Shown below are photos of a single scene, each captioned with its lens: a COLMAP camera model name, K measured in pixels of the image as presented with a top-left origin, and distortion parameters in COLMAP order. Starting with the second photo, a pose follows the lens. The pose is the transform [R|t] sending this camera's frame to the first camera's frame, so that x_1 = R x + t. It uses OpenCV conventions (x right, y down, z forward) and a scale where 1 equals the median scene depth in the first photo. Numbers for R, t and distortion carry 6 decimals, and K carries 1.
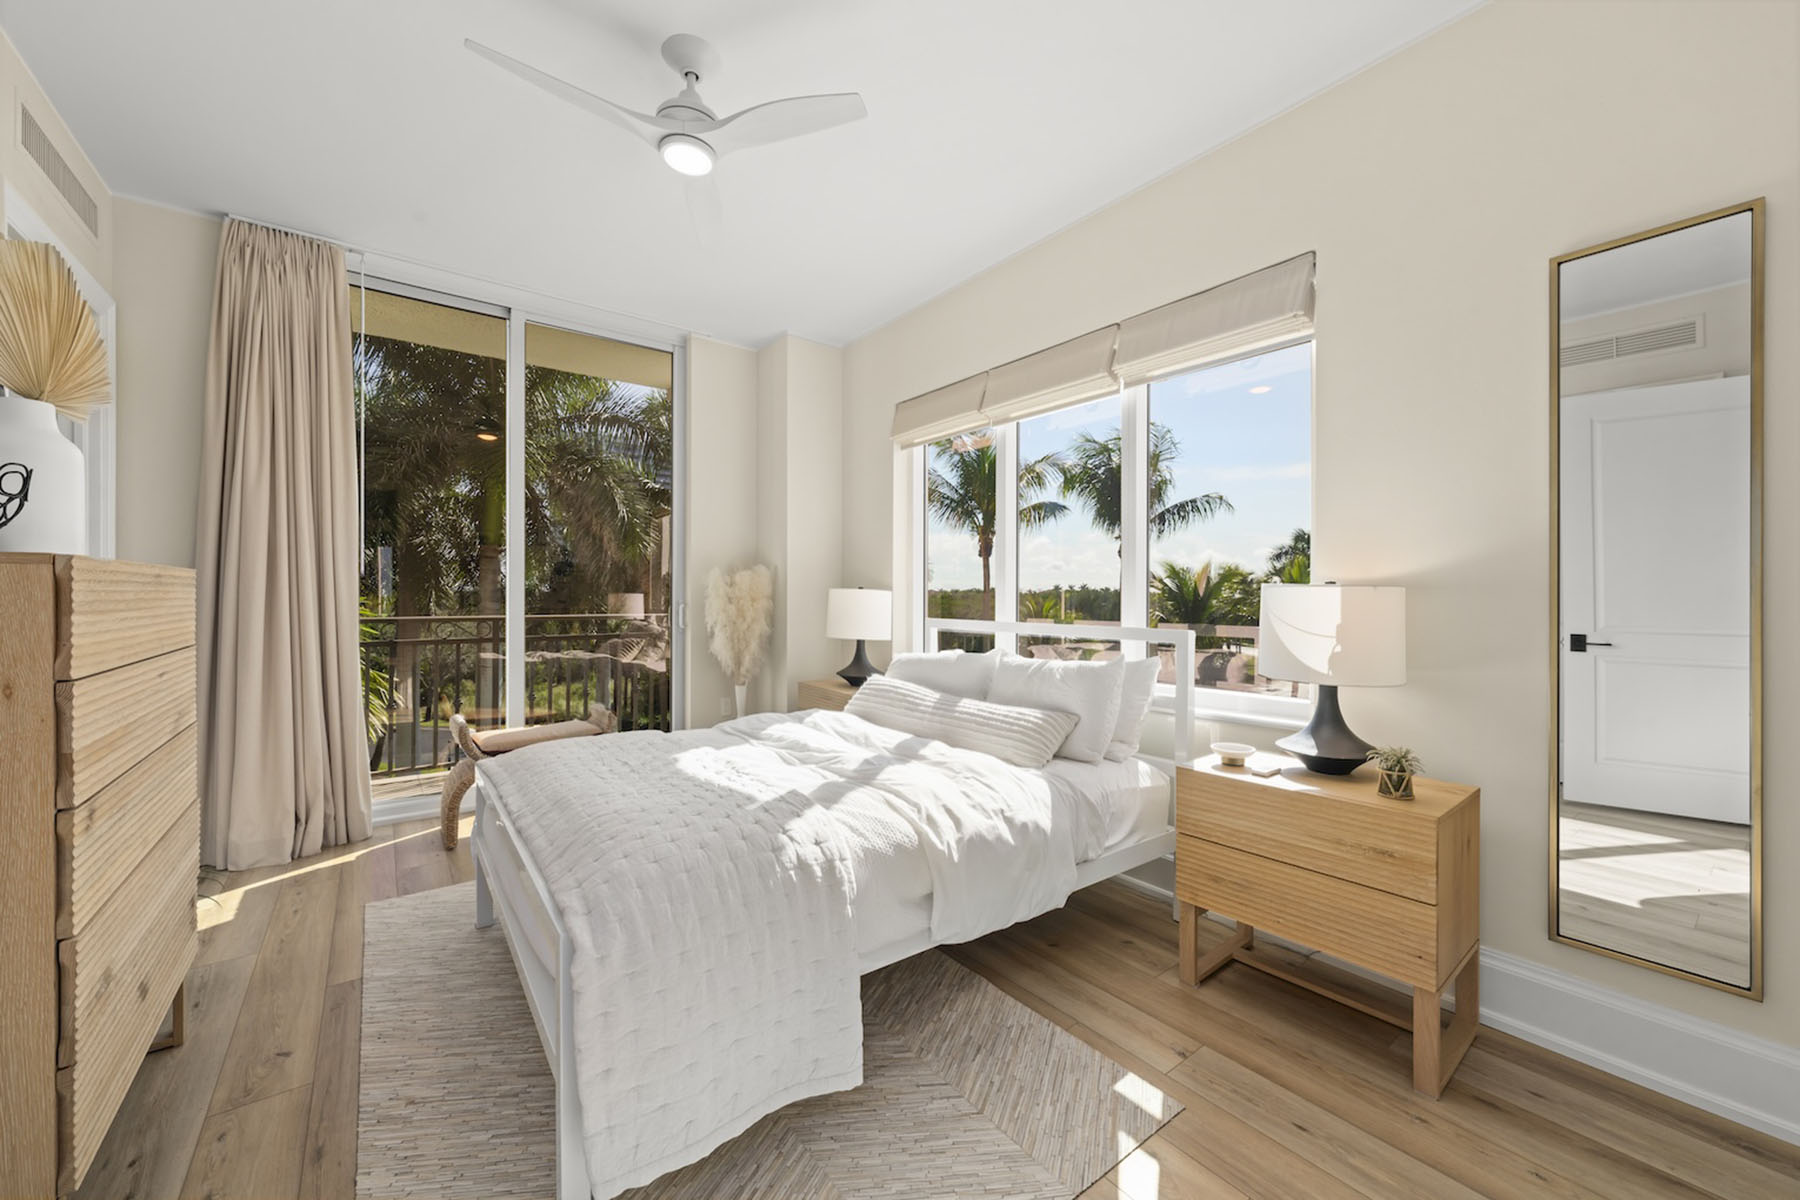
lens RADIAL K [[678.3, 0, 895.1], [0, 678.3, 603.0], [0, 0, 1]] dist [-0.003342, -0.000306]
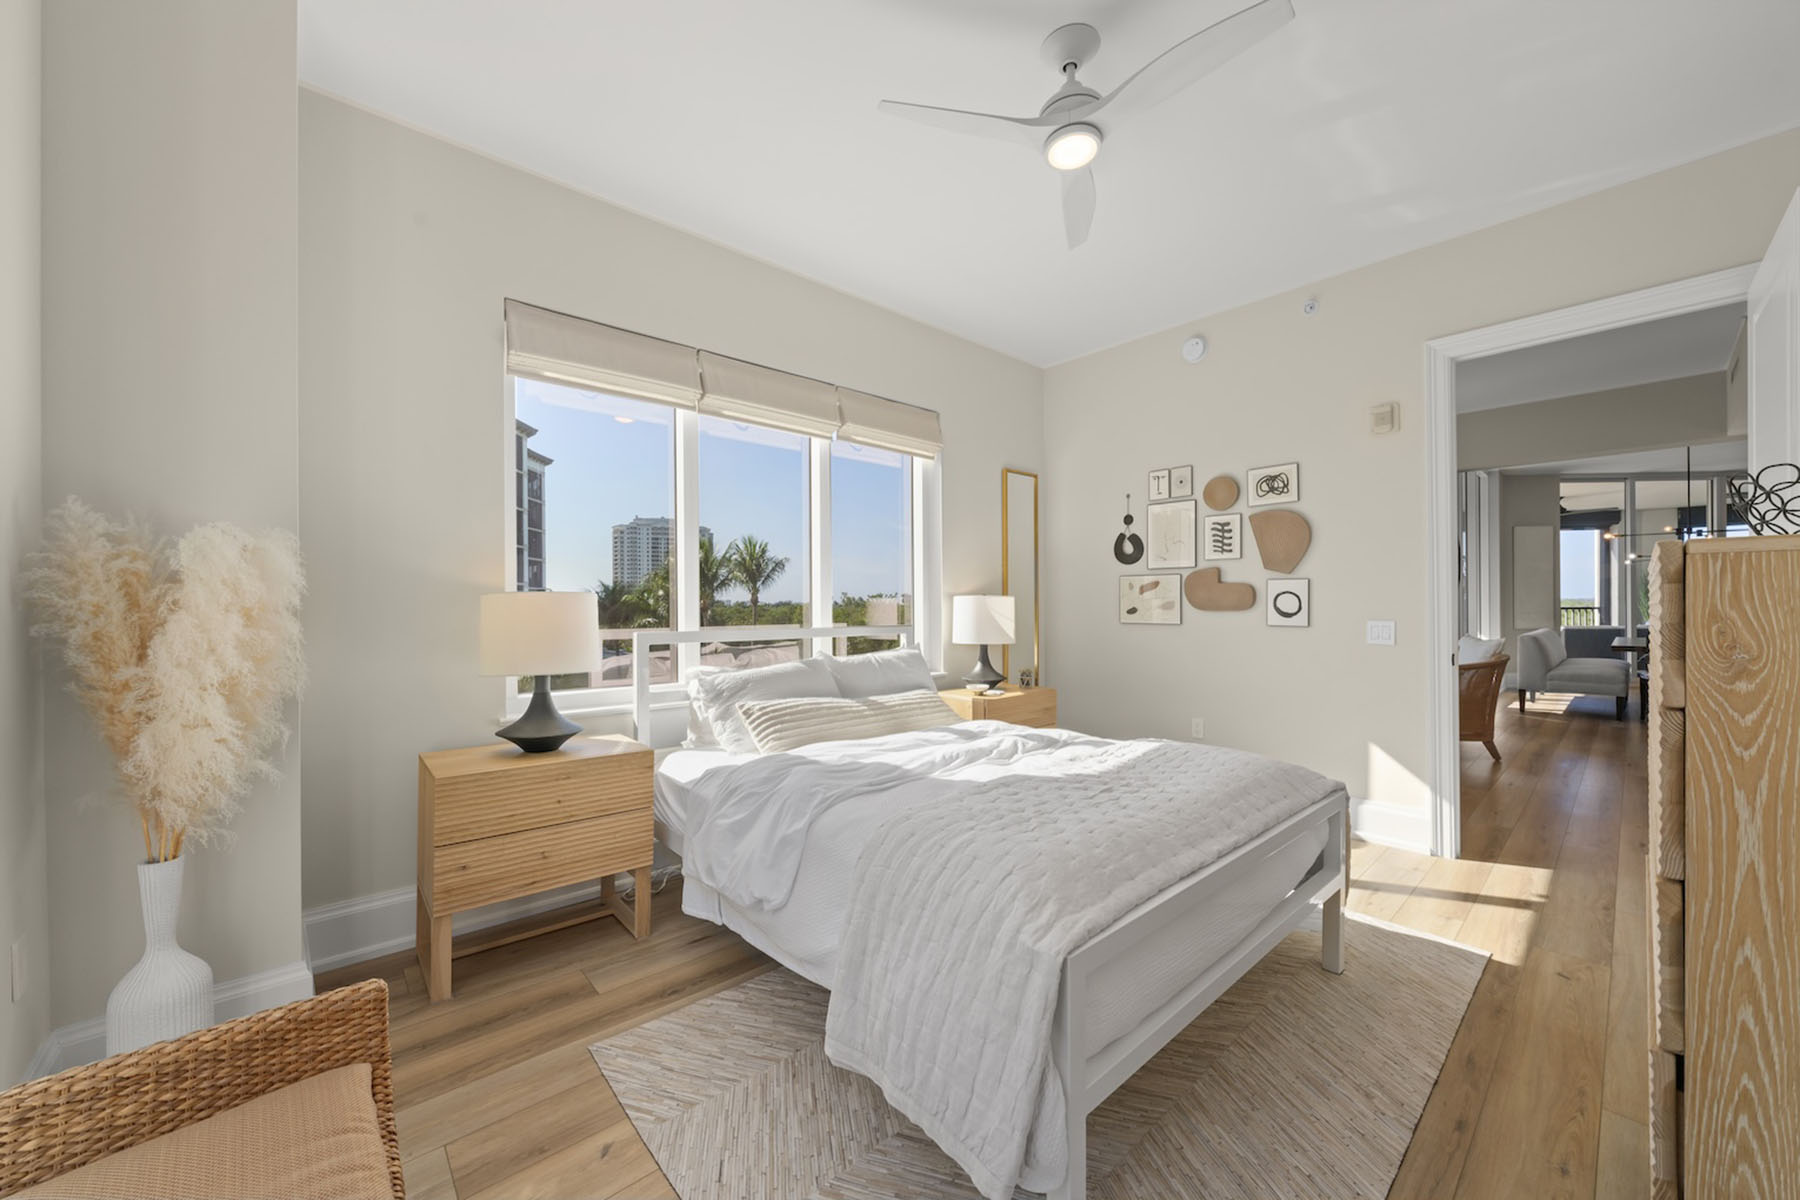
lens RADIAL K [[669.0, 0, 880.5], [0, 669.0, 604.9], [0, 0, 1]] dist [-0.002148, -0.000289]
pose [[-0.055653, -0.004103, 0.998442, -0.866176], [0.009168, 0.999947, 0.004620, -0.008495], [-0.998408, 0.009410, -0.055612, 0.921327]]
